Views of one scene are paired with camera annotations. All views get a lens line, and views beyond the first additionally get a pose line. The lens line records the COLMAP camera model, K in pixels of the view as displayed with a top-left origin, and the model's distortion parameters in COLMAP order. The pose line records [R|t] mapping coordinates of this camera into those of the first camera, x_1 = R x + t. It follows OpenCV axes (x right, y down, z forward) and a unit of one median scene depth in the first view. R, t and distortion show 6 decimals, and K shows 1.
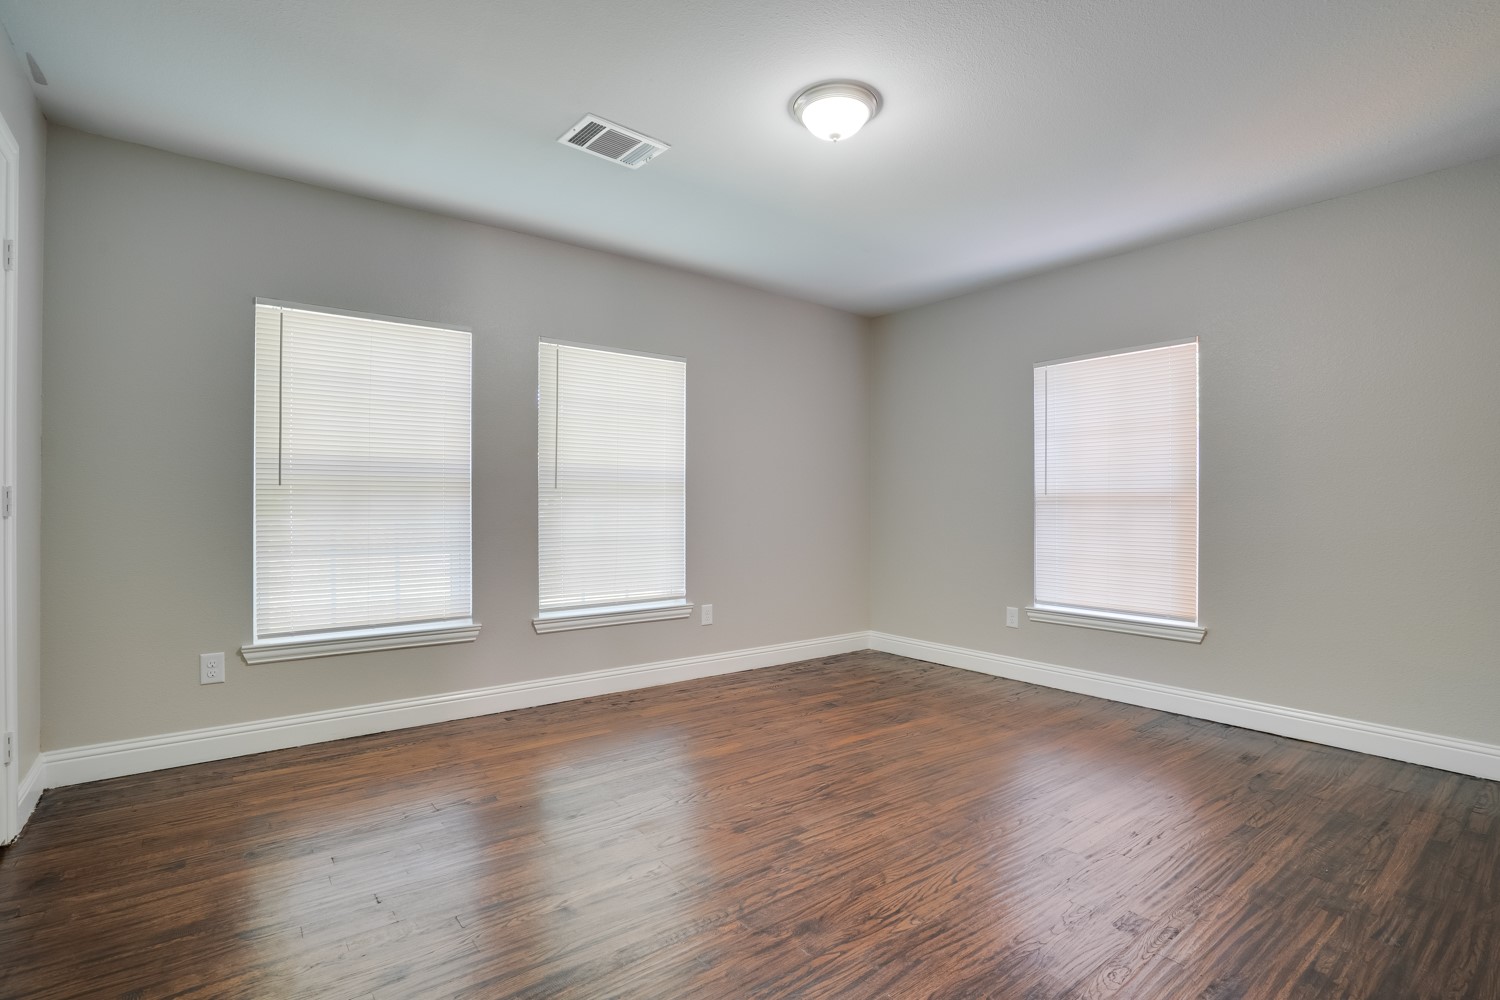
lens RADIAL K [[697.4, 0, 750.0], [0, 697.4, 500.0], [0, 0, 1]] dist [-0.061900, 0.024342]
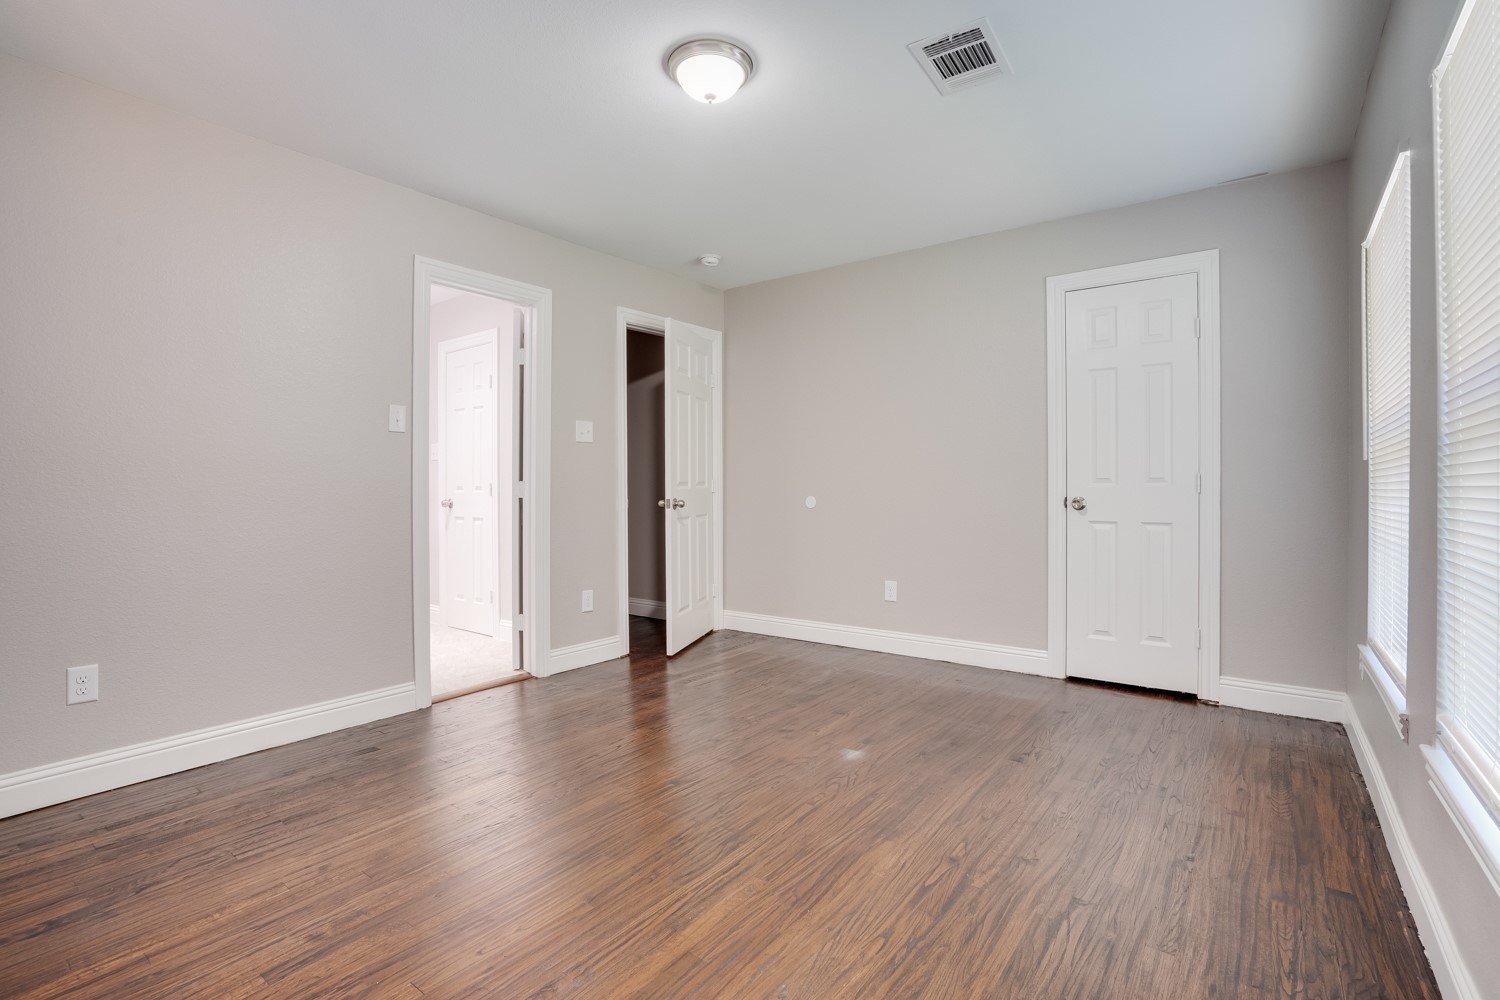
lens RADIAL K [[697.4, 0, 750.0], [0, 697.4, 500.0], [0, 0, 1]] dist [-0.061900, 0.024342]
pose [[-0.967456, 0.002646, -0.253024, 0.266873], [0.001630, 0.999990, 0.004223, 0.012021], [0.253033, 0.003673, -0.967451, 1.655395]]
